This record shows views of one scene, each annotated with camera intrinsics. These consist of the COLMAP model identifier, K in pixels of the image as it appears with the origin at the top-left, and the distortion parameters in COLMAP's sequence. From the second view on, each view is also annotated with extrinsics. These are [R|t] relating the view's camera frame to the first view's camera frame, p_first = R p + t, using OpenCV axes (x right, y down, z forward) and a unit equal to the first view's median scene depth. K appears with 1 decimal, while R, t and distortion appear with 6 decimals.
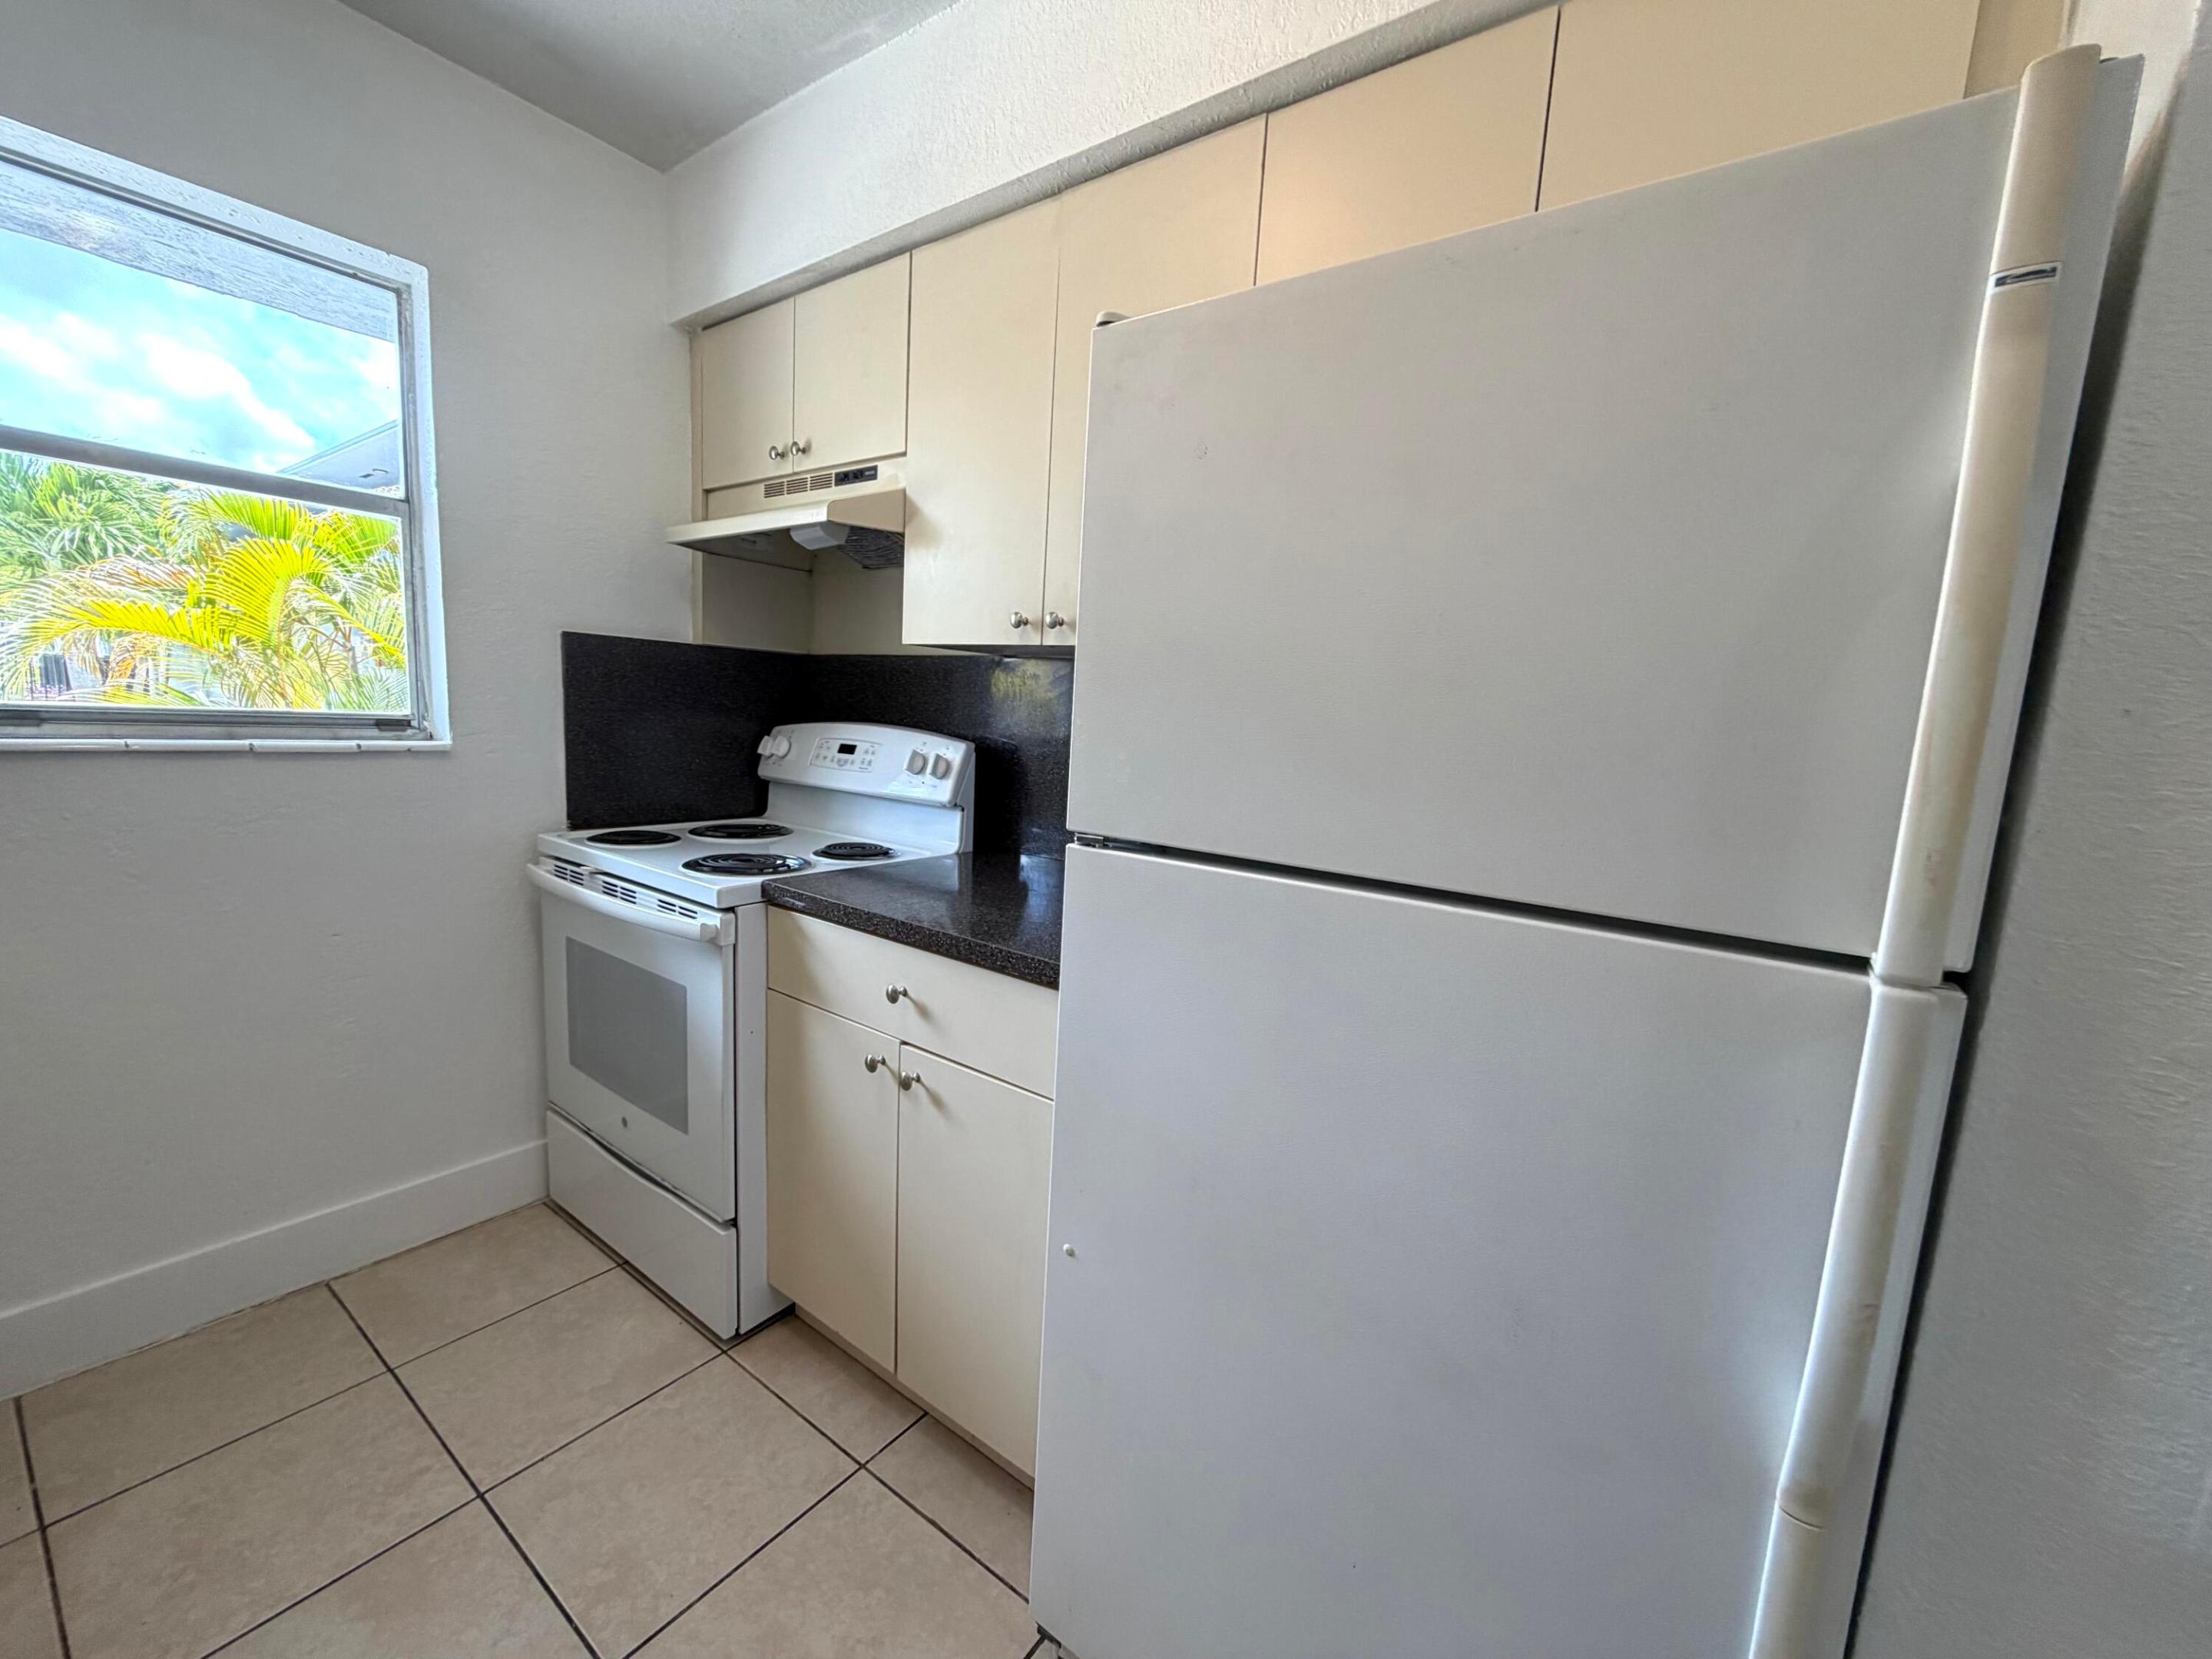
lens RADIAL K [[878.5, 0, 1097.7], [0, 878.5, 829.7], [0, 0, 1]] dist [-0.000705, -0.000165]
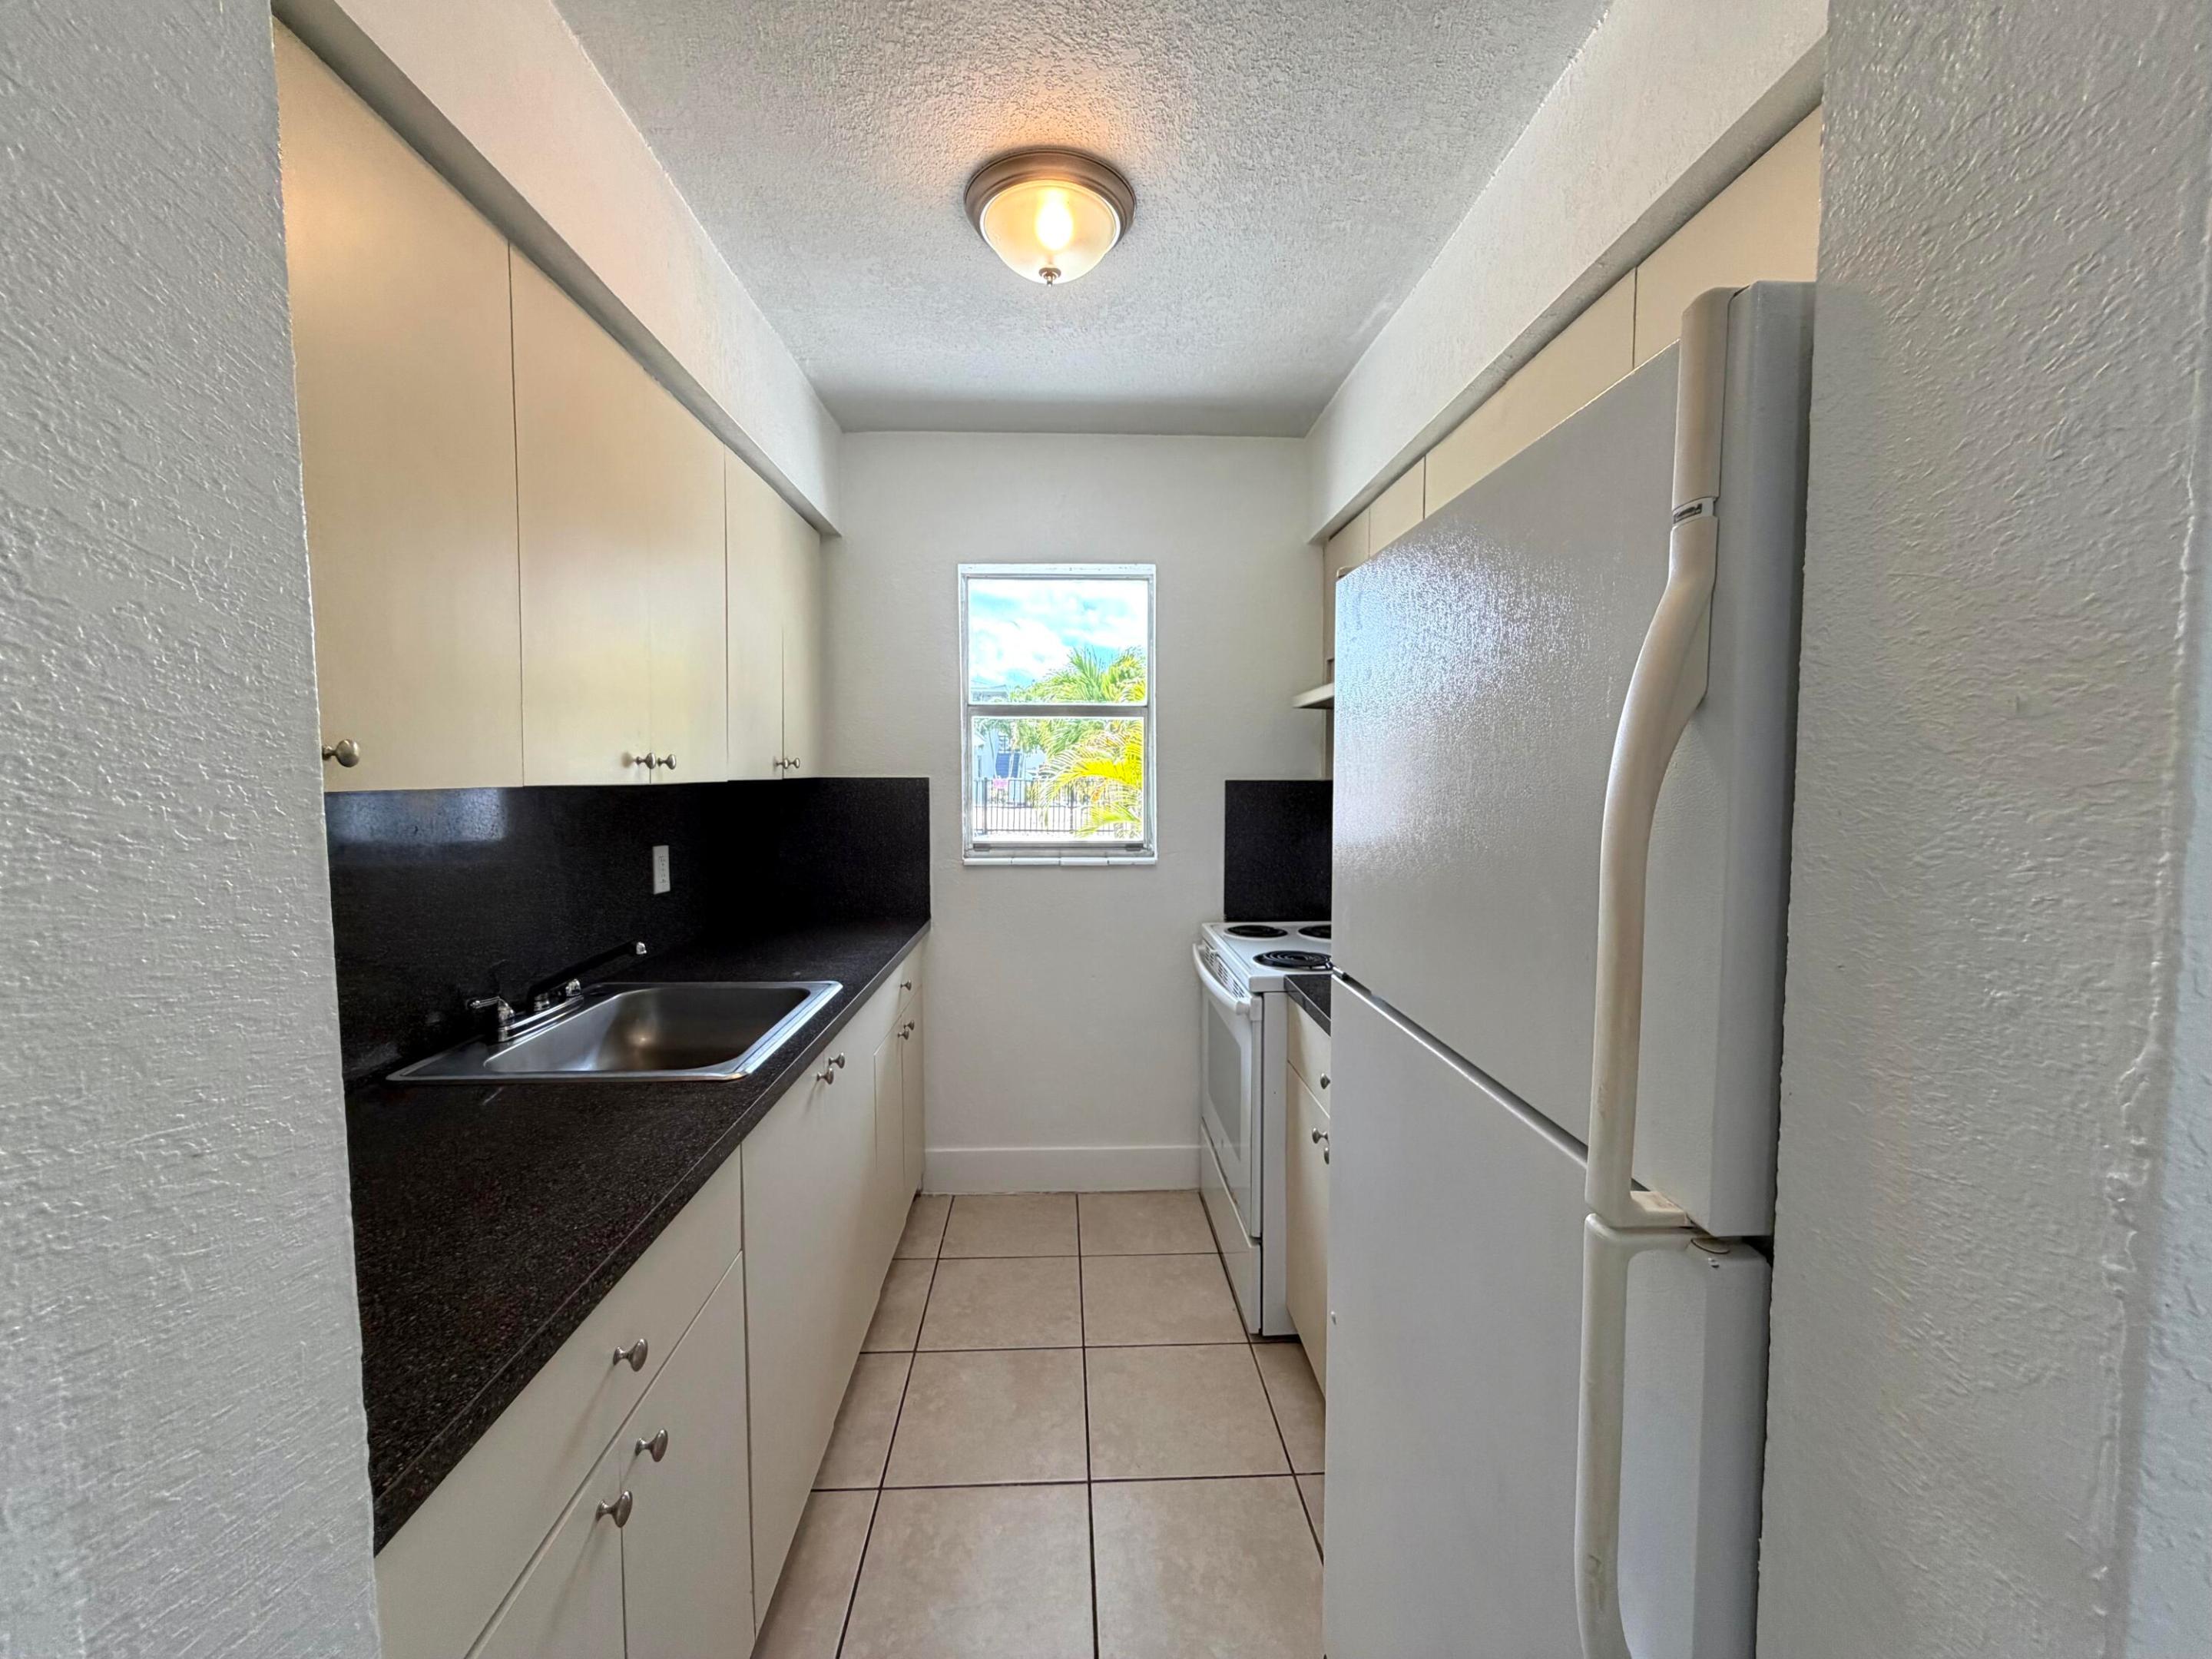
lens RADIAL K [[878.5, 0, 1099.0], [0, 878.5, 834.1], [0, 0, 1]] dist [-0.000705, -0.000165]
pose [[0.623917, -0.003468, -0.781483, 0.413325], [-0.068590, 0.995888, -0.059180, -0.048516], [0.778475, 0.090525, 0.621114, -0.028687]]
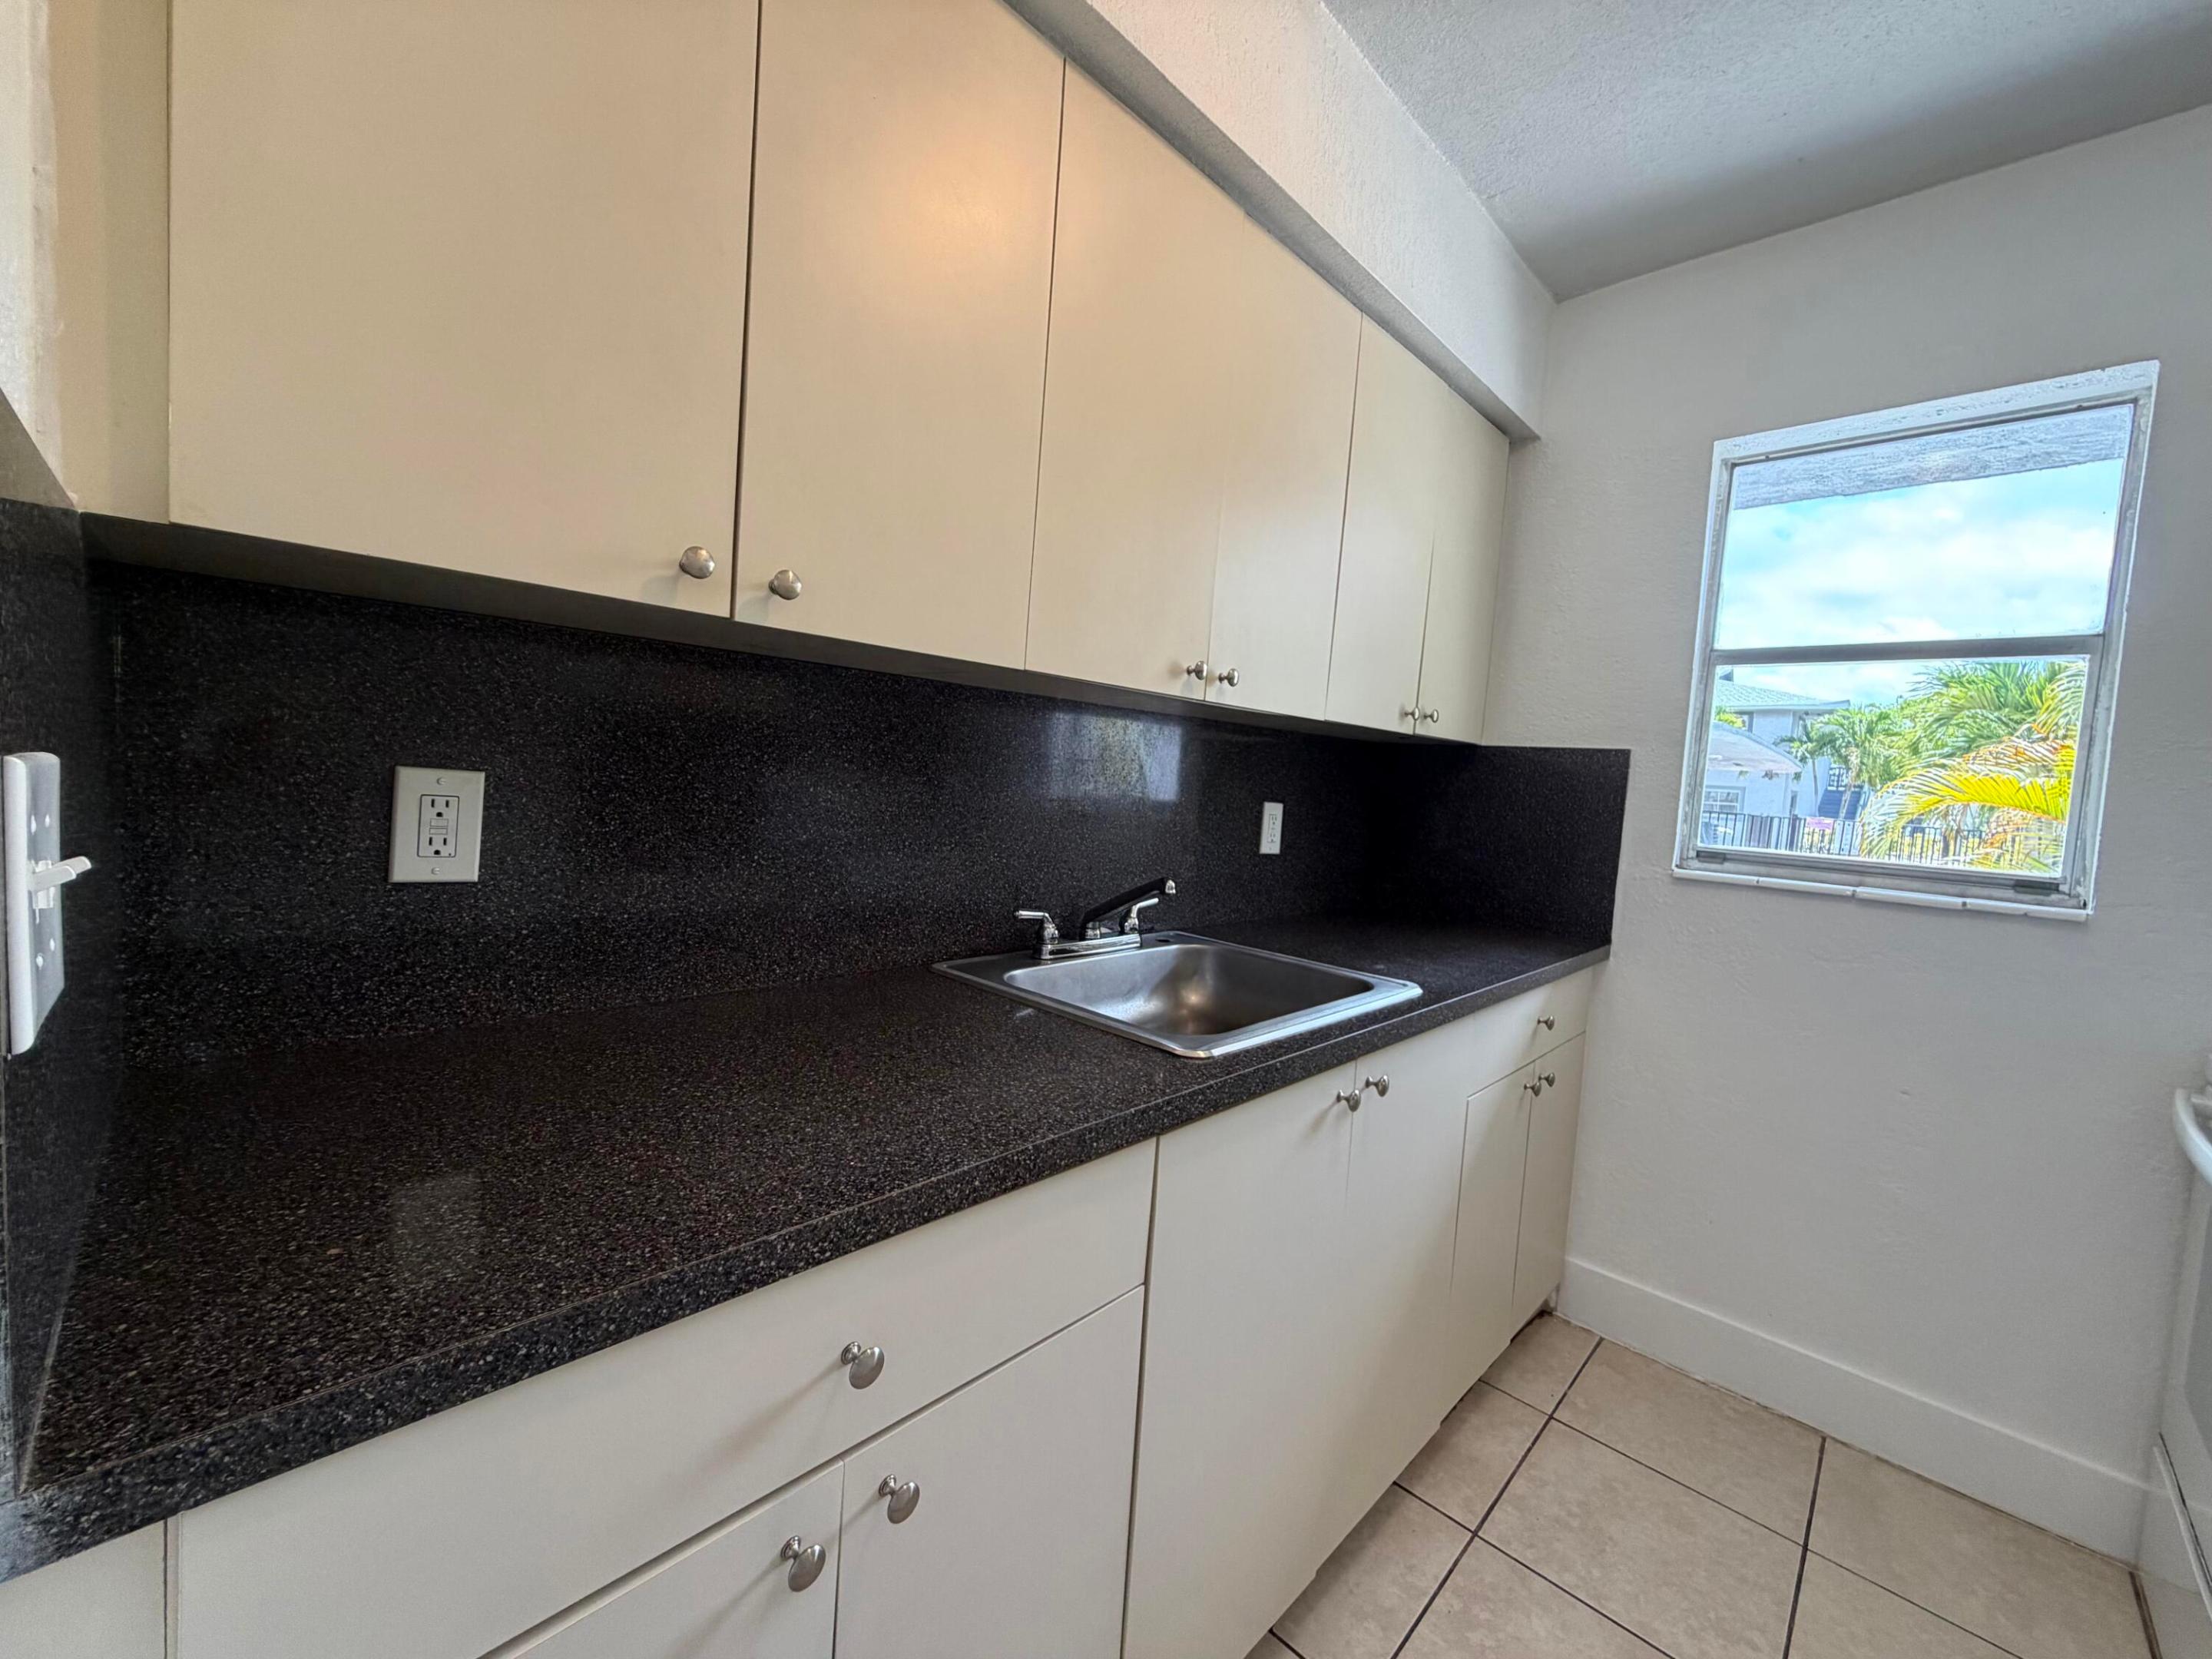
lens RADIAL K [[878.5, 0, 1100.0], [0, 878.5, 829.6], [0, 0, 1]] dist [-0.000705, -0.000165]
pose [[-0.127606, -0.001618, -0.991824, 0.203583], [-0.201066, 0.979277, 0.024271, -0.009735], [0.971231, 0.202520, -0.125287, 0.200443]]
